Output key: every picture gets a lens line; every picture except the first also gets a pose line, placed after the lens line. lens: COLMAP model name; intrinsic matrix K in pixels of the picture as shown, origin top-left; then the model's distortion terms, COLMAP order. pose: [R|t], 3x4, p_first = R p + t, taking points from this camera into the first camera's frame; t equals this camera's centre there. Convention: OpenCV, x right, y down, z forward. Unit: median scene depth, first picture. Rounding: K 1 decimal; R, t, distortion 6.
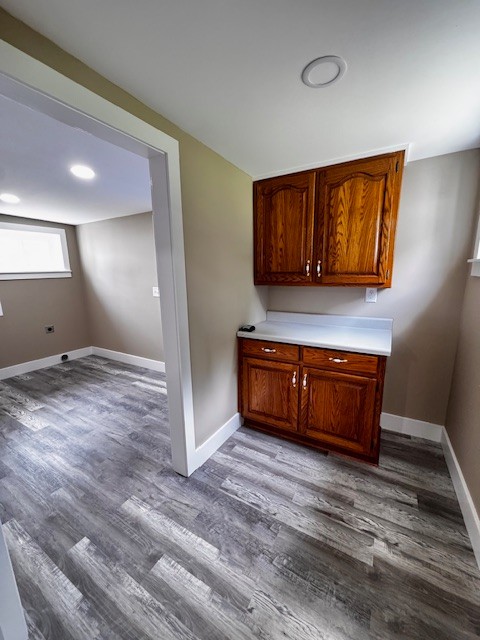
lens RADIAL K [[254.7, 0, 238.9], [0, 254.7, 321.3], [0, 0, 1]] dist [-0.002970, 0.000645]
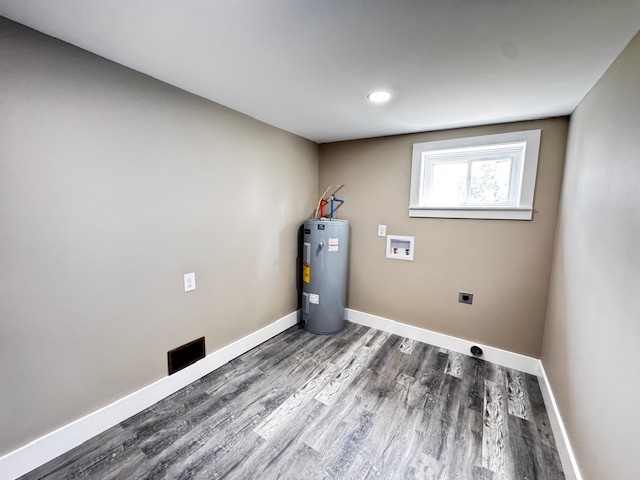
lens RADIAL K [[254.7, 0, 319.5], [0, 254.7, 238.3], [0, 0, 1]] dist [-0.002970, 0.000645]
pose [[-0.059870, 0.127699, -0.990004, -0.122012], [-0.214764, 0.966909, 0.137708, -0.130650], [0.974829, 0.220862, -0.030464, 0.680501]]
